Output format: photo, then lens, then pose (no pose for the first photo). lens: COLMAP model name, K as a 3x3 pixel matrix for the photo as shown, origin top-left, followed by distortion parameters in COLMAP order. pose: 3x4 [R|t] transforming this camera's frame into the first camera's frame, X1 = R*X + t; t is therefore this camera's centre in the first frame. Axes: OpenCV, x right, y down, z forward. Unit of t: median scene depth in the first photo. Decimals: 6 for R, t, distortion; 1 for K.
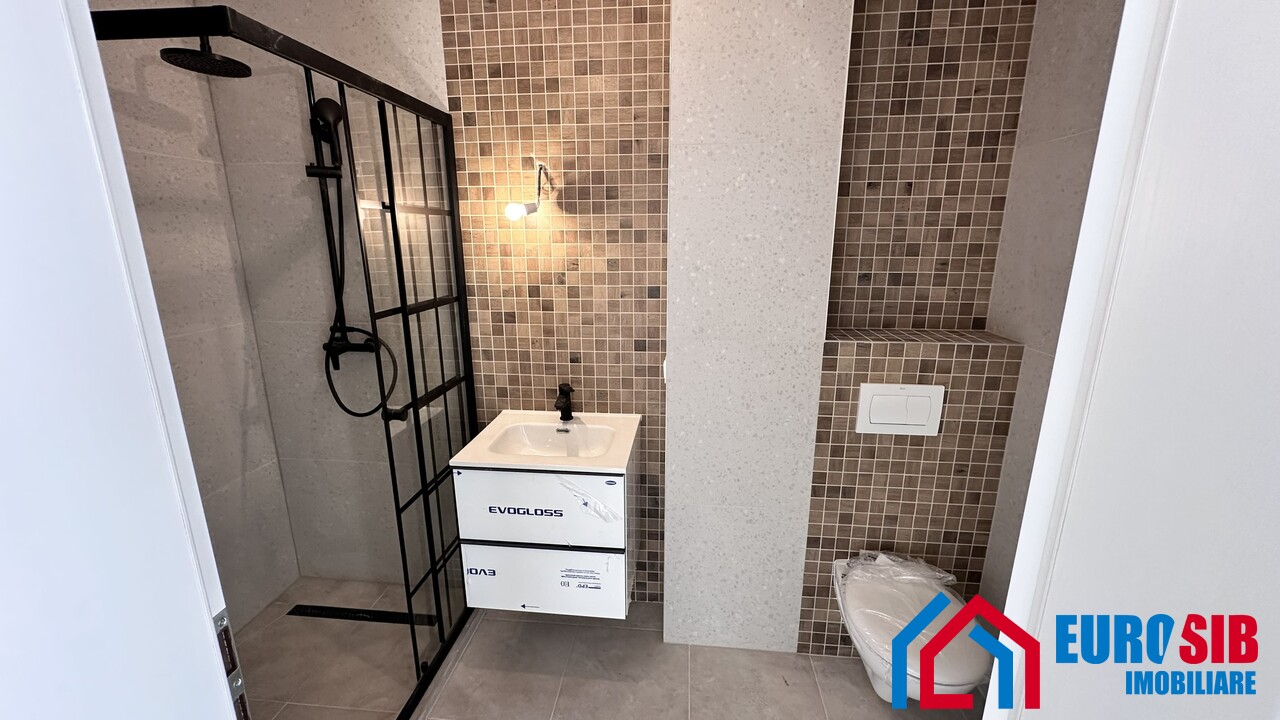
lens RADIAL K [[510.8, 0, 640.0], [0, 510.8, 360.0], [0, 0, 1]] dist [-0.000037, -0.000096]
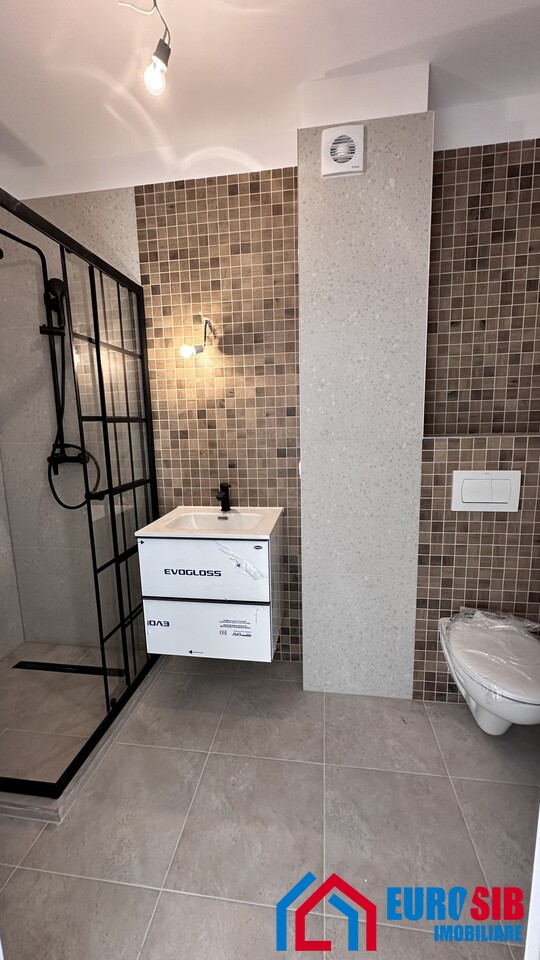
lens RADIAL K [[383.1, 0, 270.0], [0, 383.1, 480.0], [0, 0, 1]] dist [-0.000037, -0.000096]
pose [[0.998779, -0.014368, -0.047263, 0.018541], [0.010143, 0.996030, -0.088434, 0.139845], [0.048346, 0.087847, 0.994960, 0.025702]]
